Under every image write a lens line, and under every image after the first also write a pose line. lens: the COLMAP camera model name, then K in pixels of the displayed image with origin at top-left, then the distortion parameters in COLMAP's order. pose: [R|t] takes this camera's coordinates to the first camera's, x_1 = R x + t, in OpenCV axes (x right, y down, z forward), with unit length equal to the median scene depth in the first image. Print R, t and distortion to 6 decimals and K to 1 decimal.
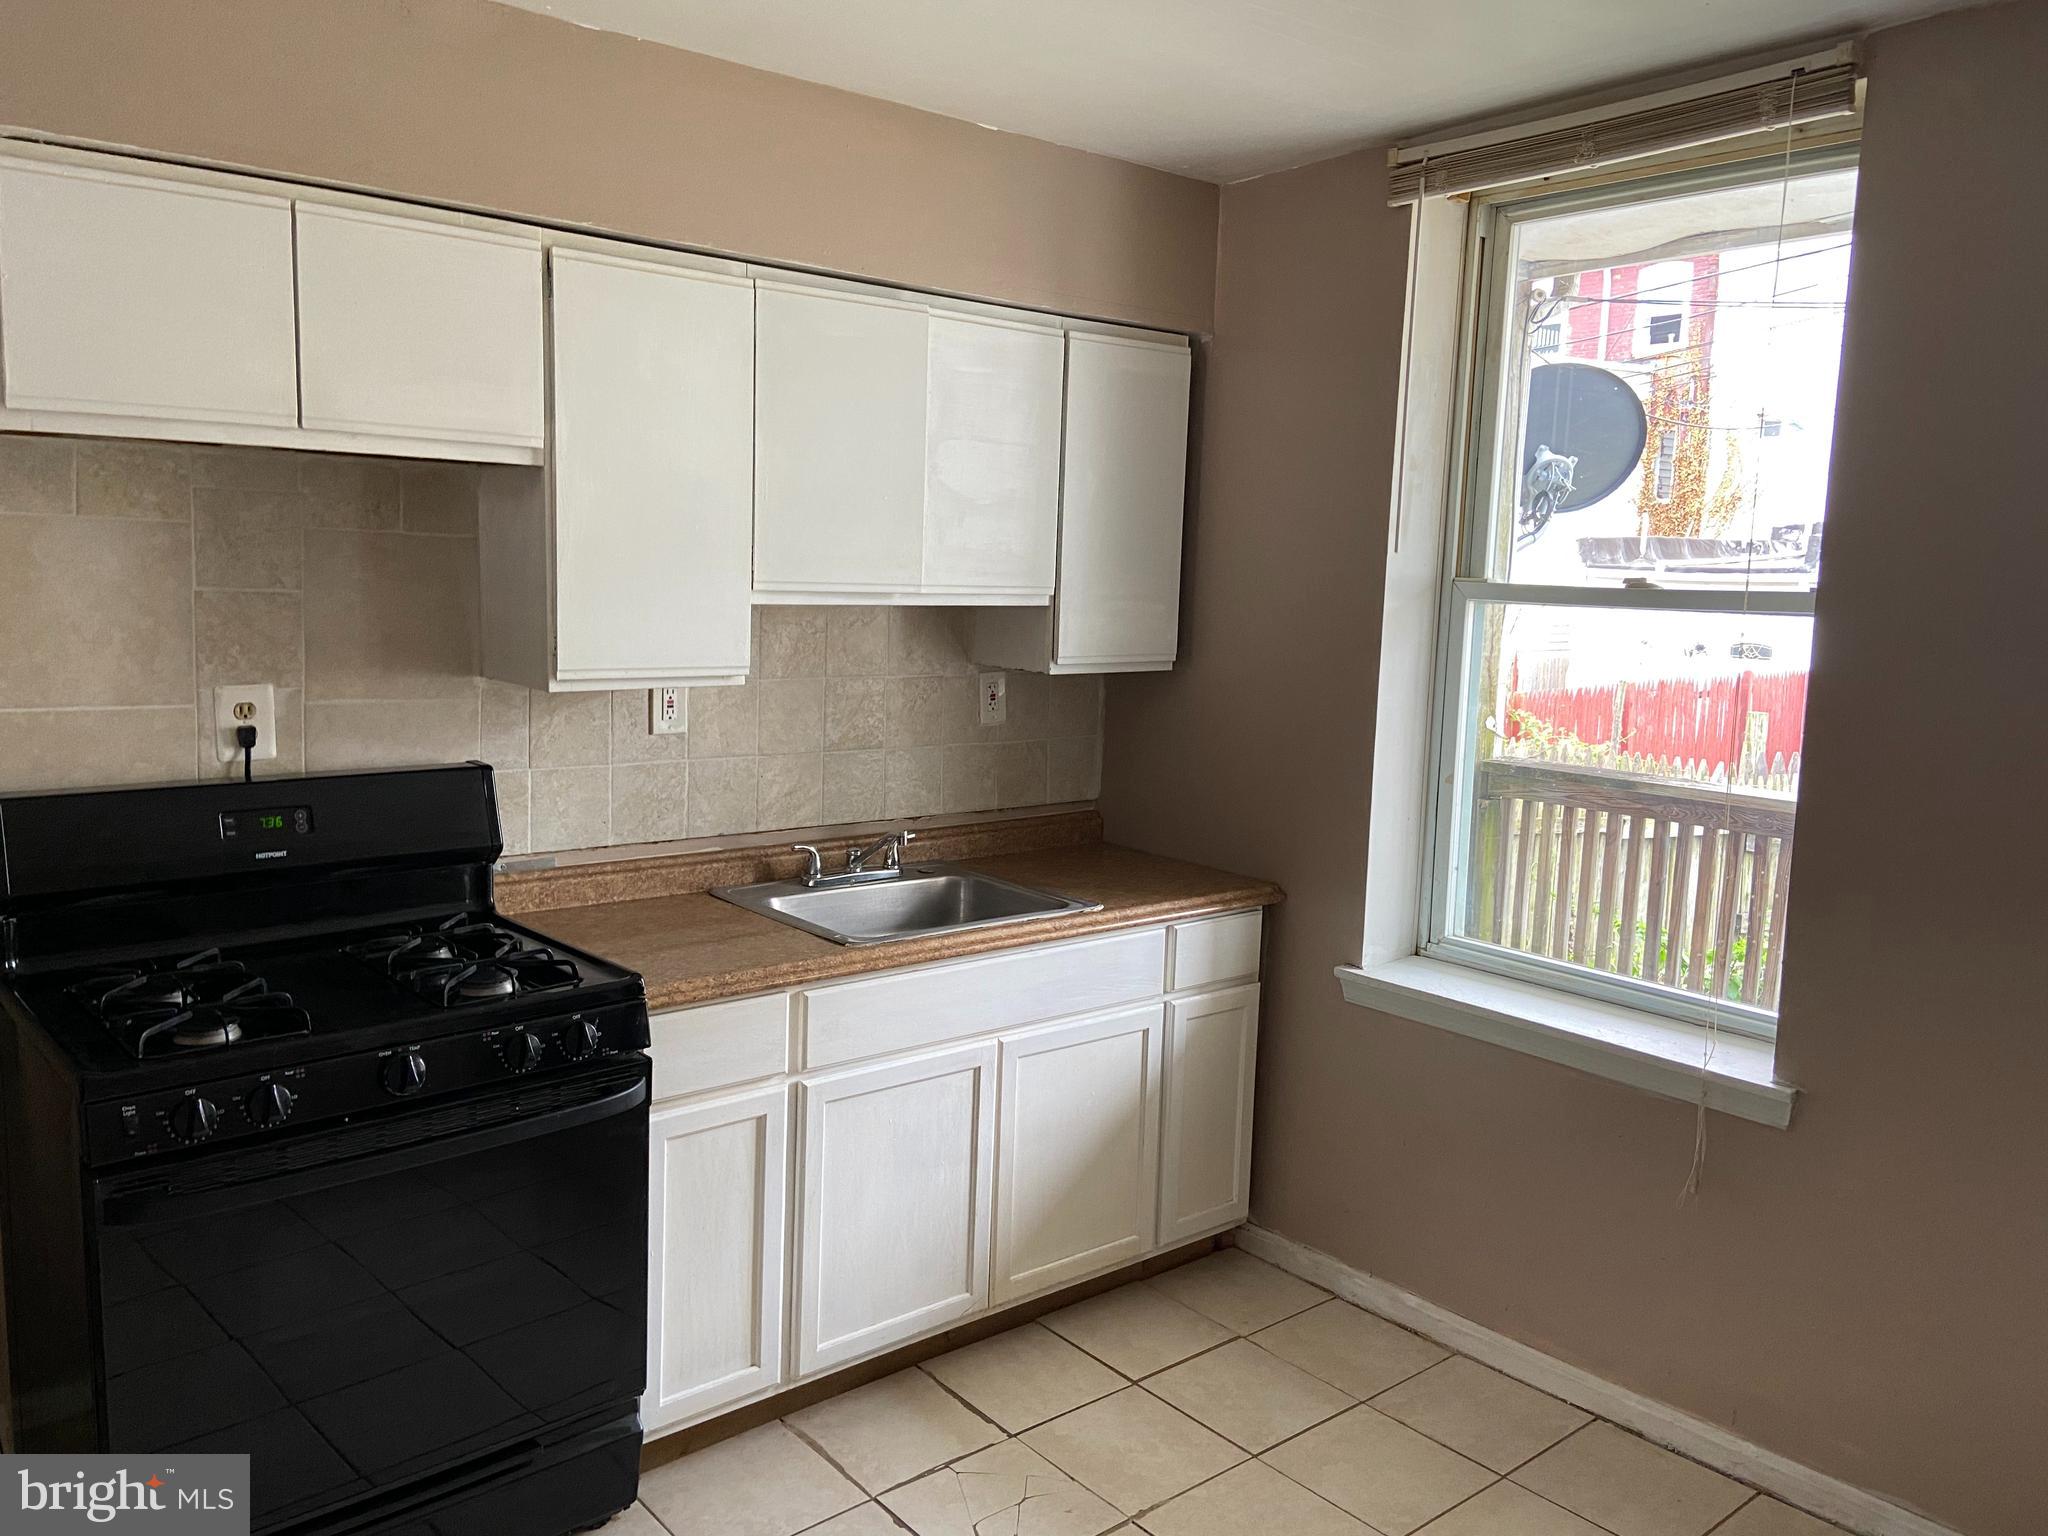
lens RADIAL K [[1522.5, 0, 1021.0], [0, 1522.5, 786.0], [0, 0, 1]] dist [0.083512, -0.106495]
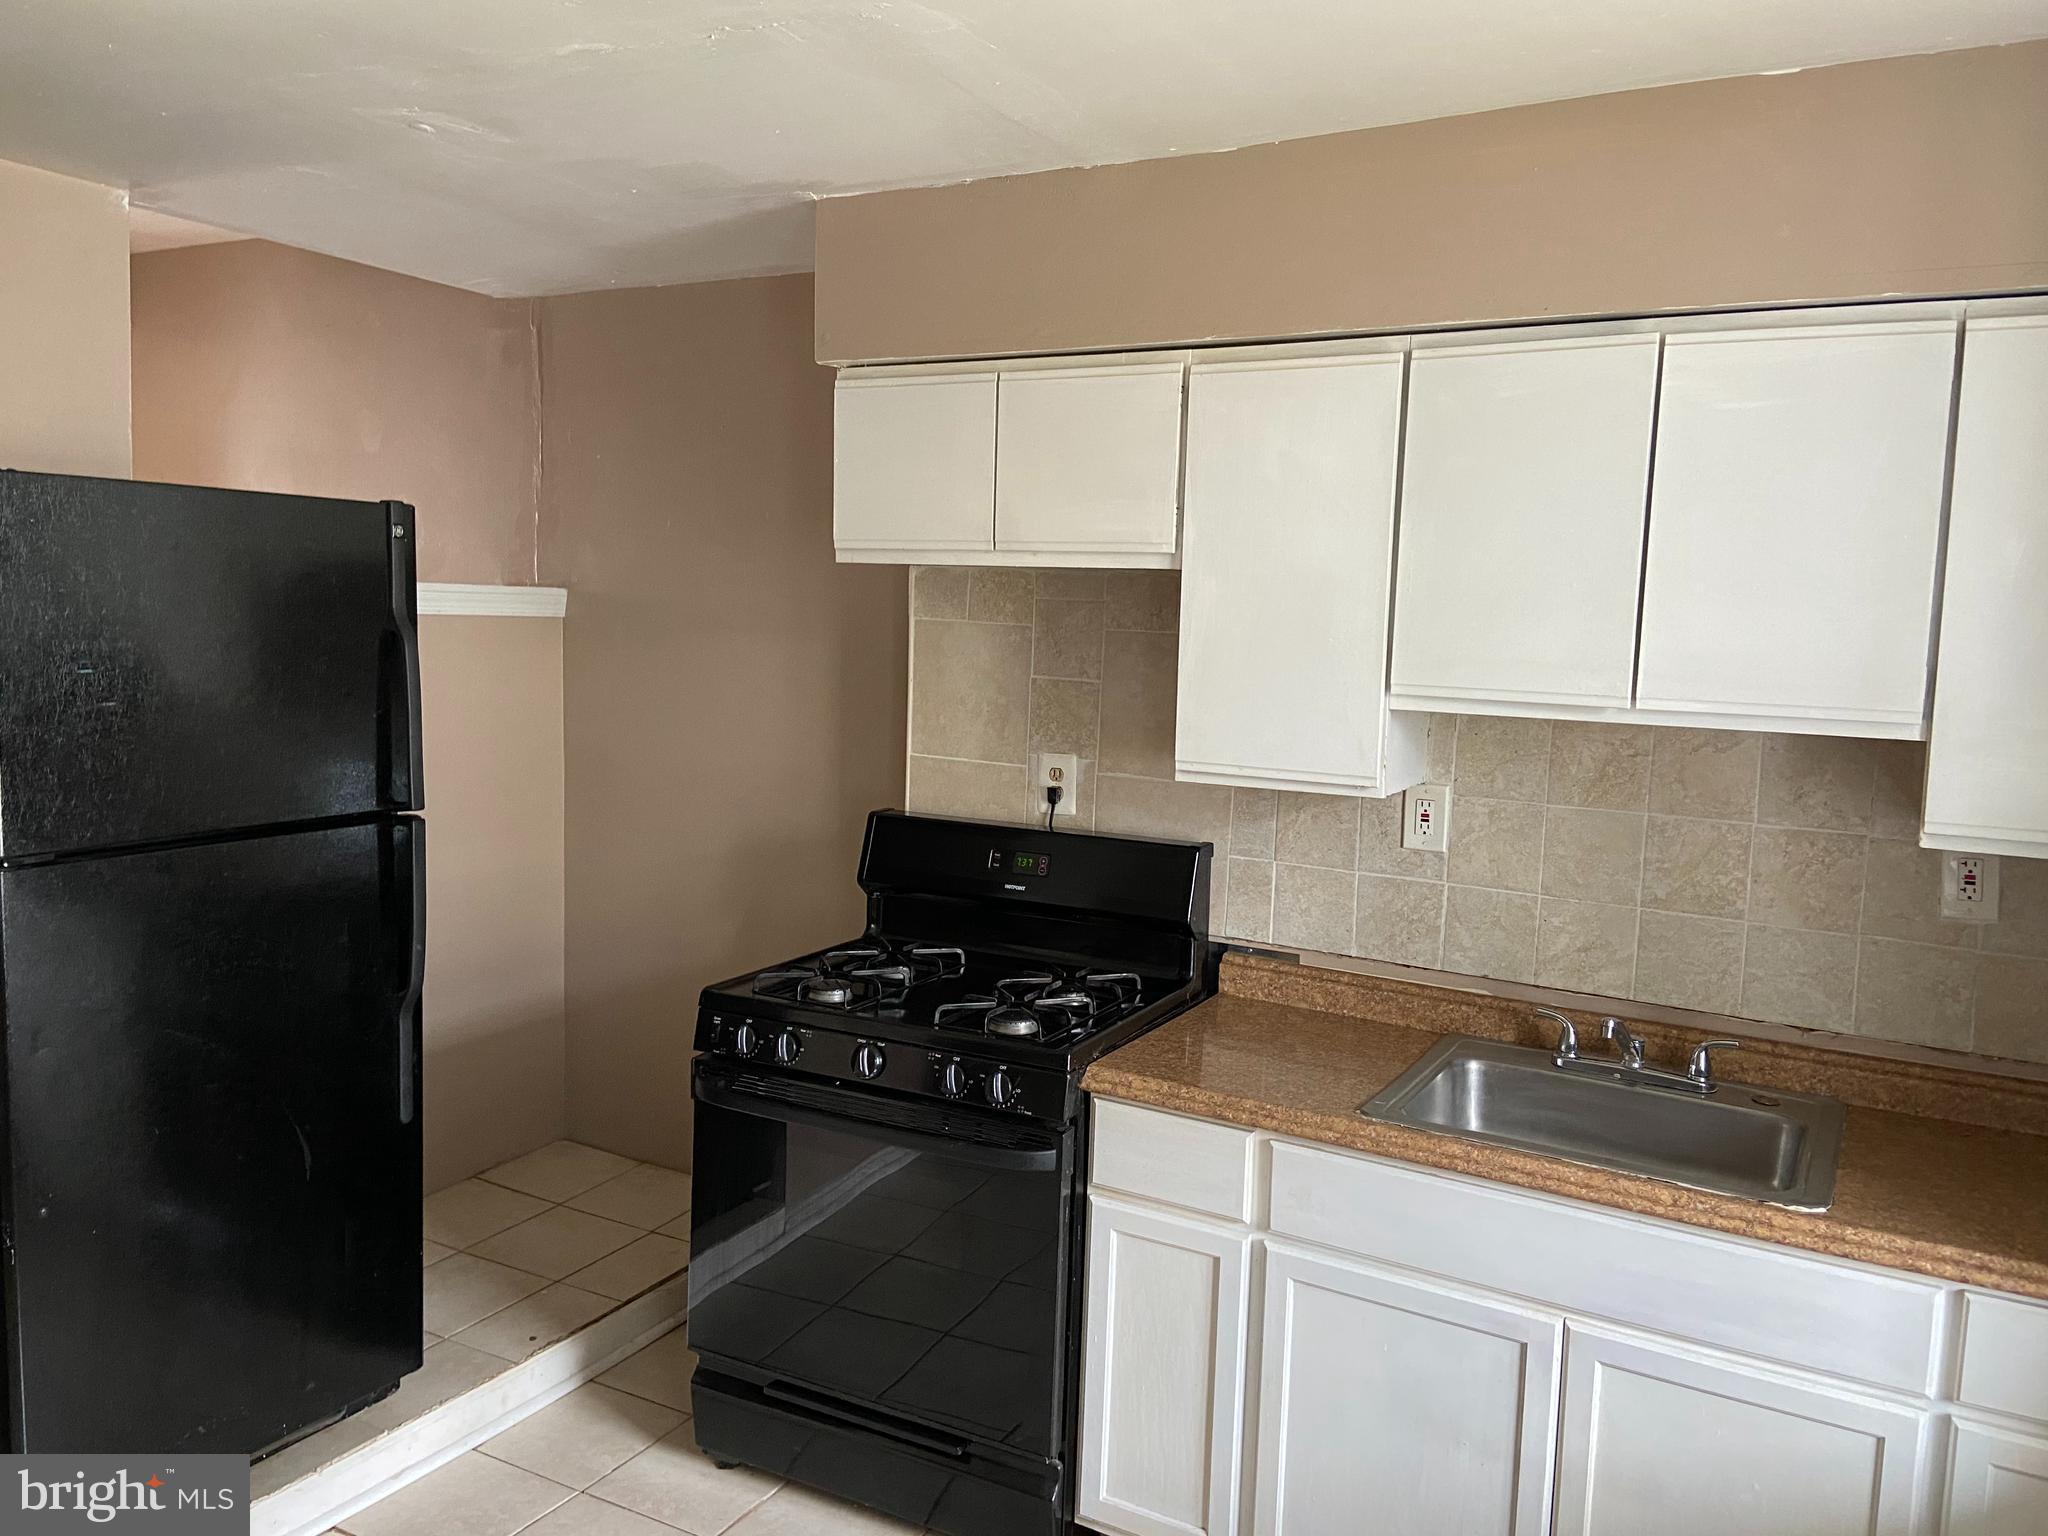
lens RADIAL K [[1530.8, 0, 1024.0], [0, 1530.8, 768.0], [0, 0, 1]] dist [0.083762, -0.121690]
pose [[0.344165, 0.079757, -0.935516, 0.623902], [-0.159665, 0.986845, 0.025394, -0.077998], [0.925234, 0.140629, 0.352371, 0.517256]]
